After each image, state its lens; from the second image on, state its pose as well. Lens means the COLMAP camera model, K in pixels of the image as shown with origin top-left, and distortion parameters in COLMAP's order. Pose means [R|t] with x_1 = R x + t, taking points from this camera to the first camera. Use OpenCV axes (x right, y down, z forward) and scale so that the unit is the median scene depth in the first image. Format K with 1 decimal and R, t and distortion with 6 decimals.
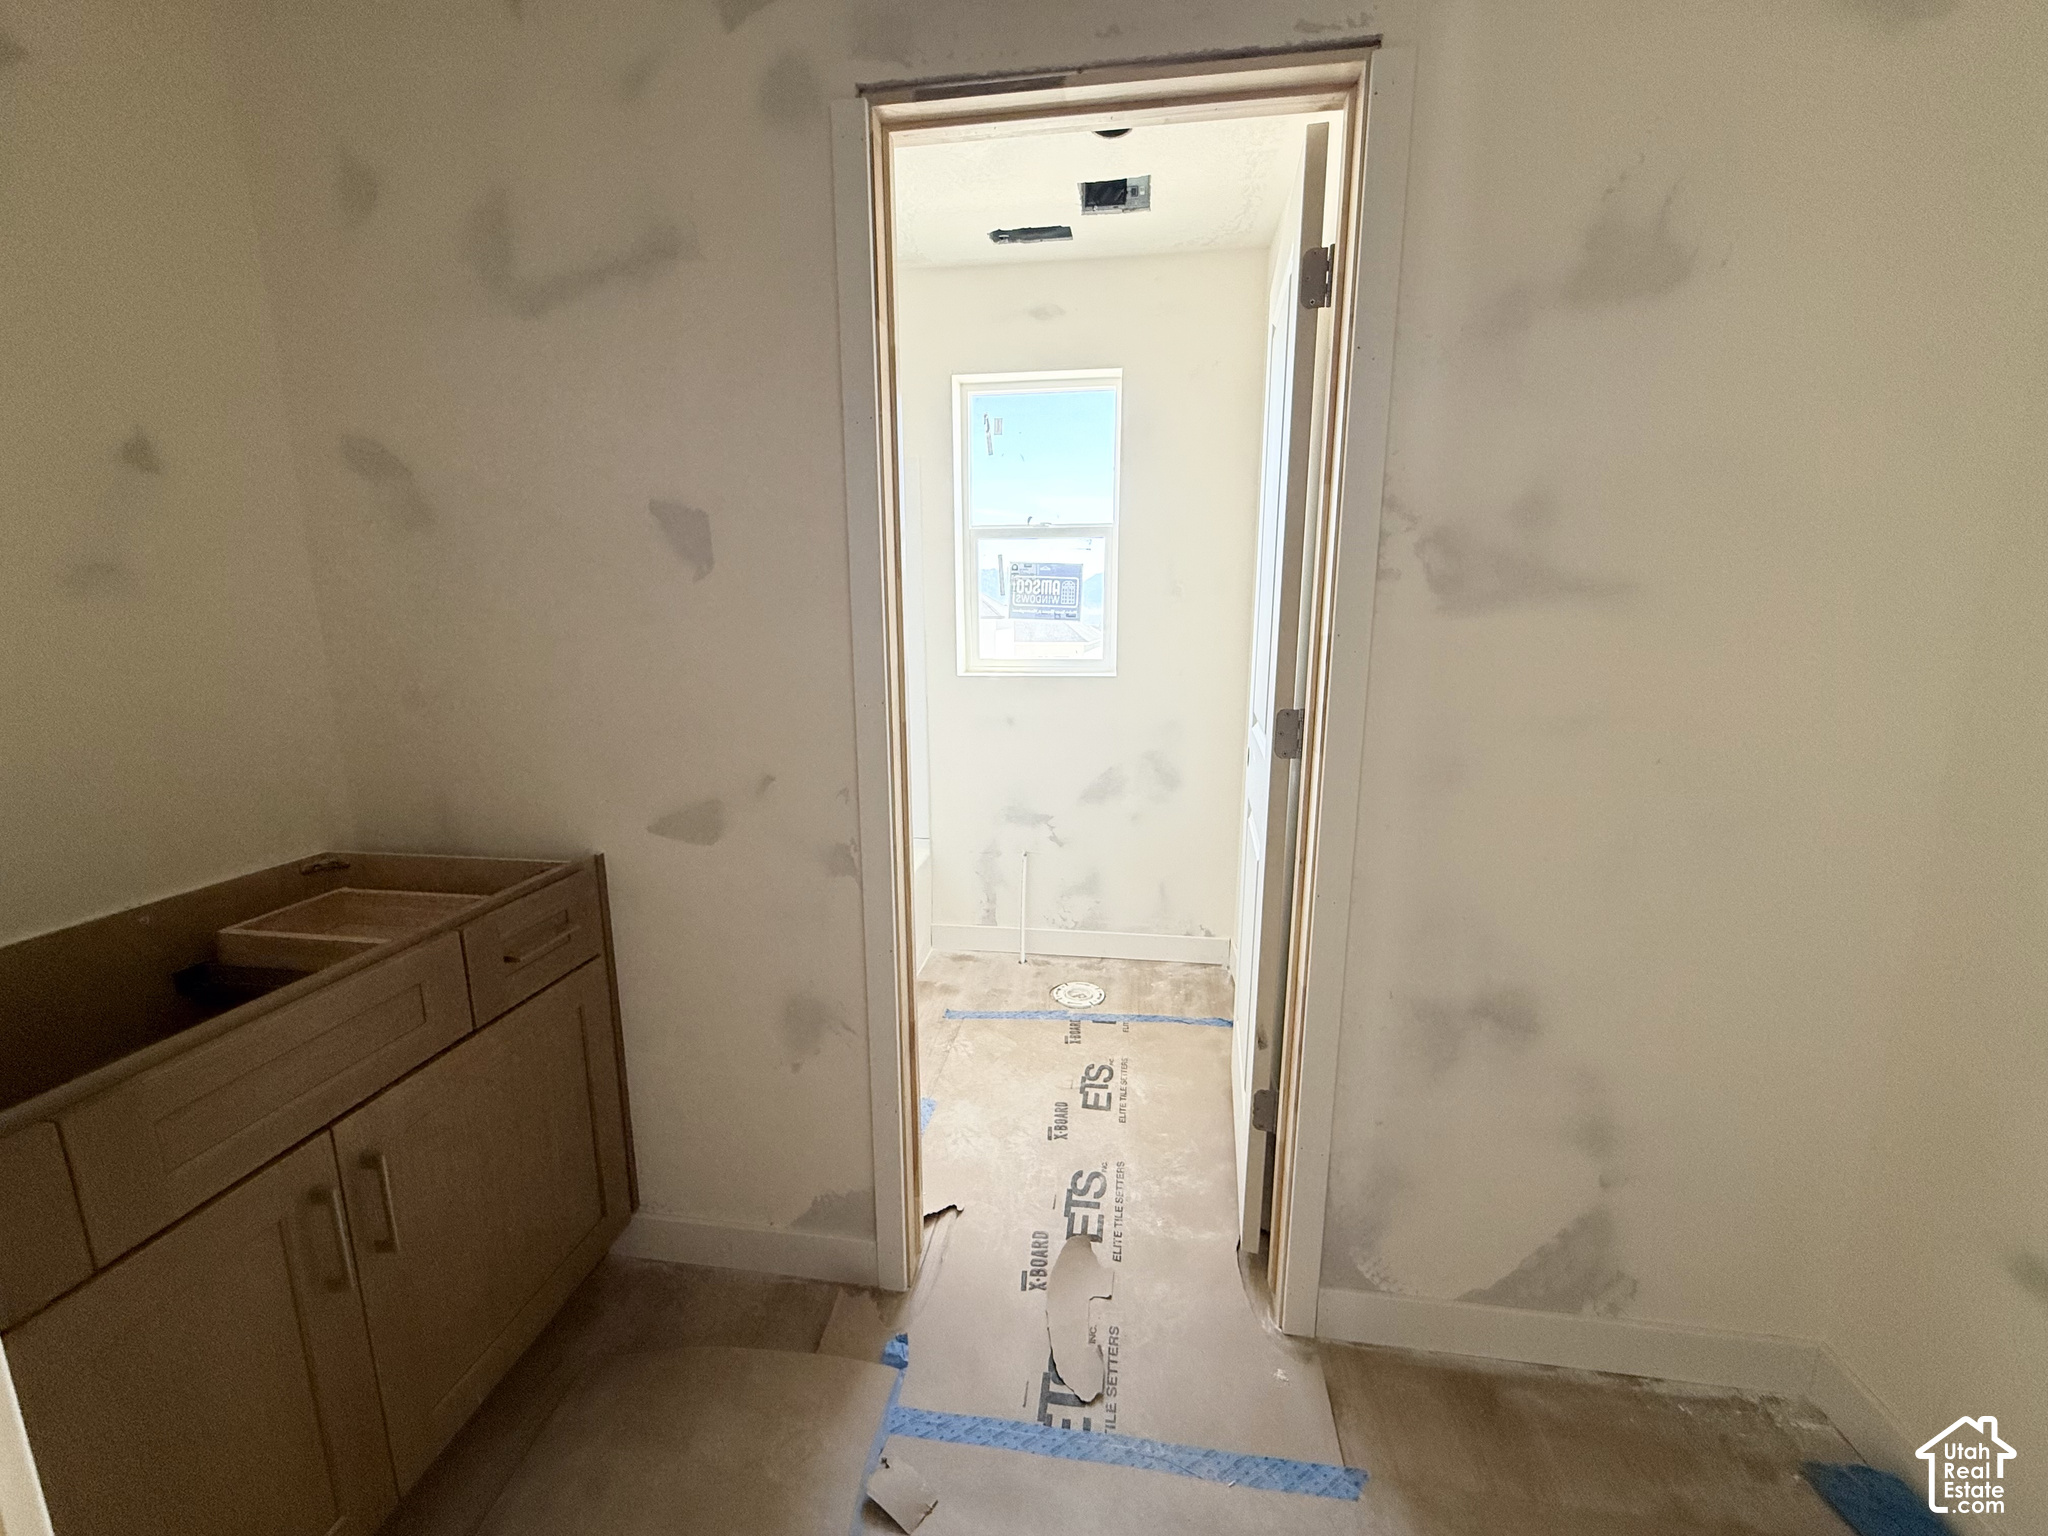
lens RADIAL K [[816.1, 0, 1021.7], [0, 816.1, 768.5], [0, 0, 1]] dist [-0.000140, -0.000017]
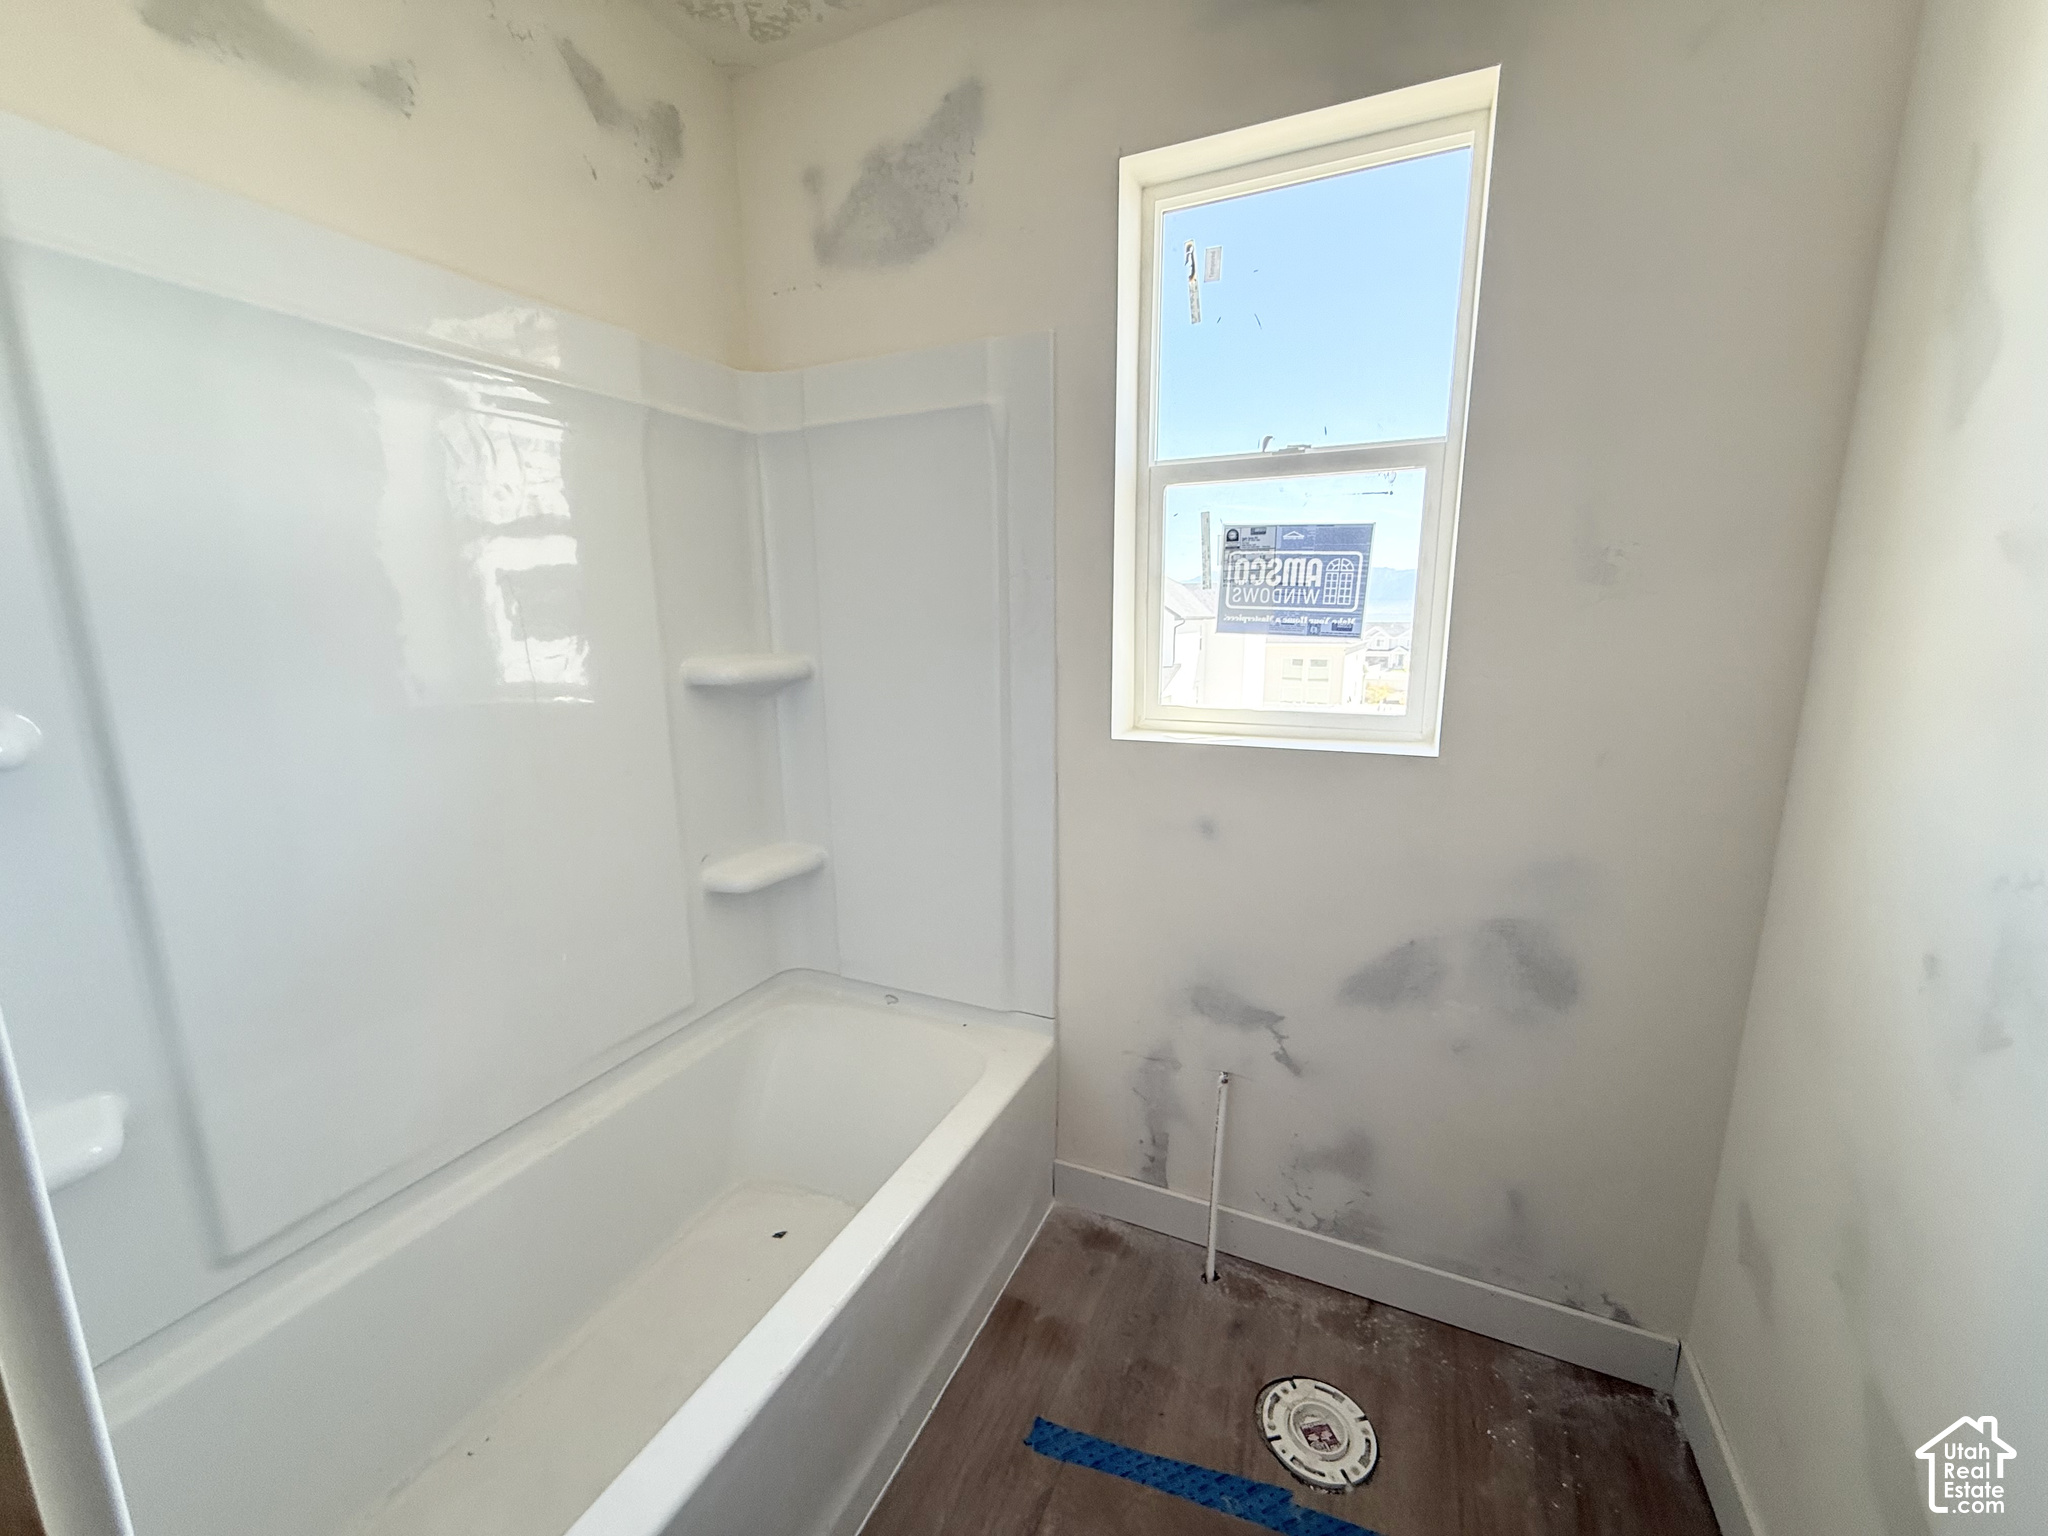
lens RADIAL K [[816.1, 0, 1020.8], [0, 816.1, 762.4], [0, 0, 1]] dist [-0.000140, -0.000017]
pose [[0.955108, 0.050981, -0.291840, 0.021827], [-0.050141, 0.998688, 0.010364, -0.099285], [0.291985, 0.004734, 0.956411, 0.458001]]
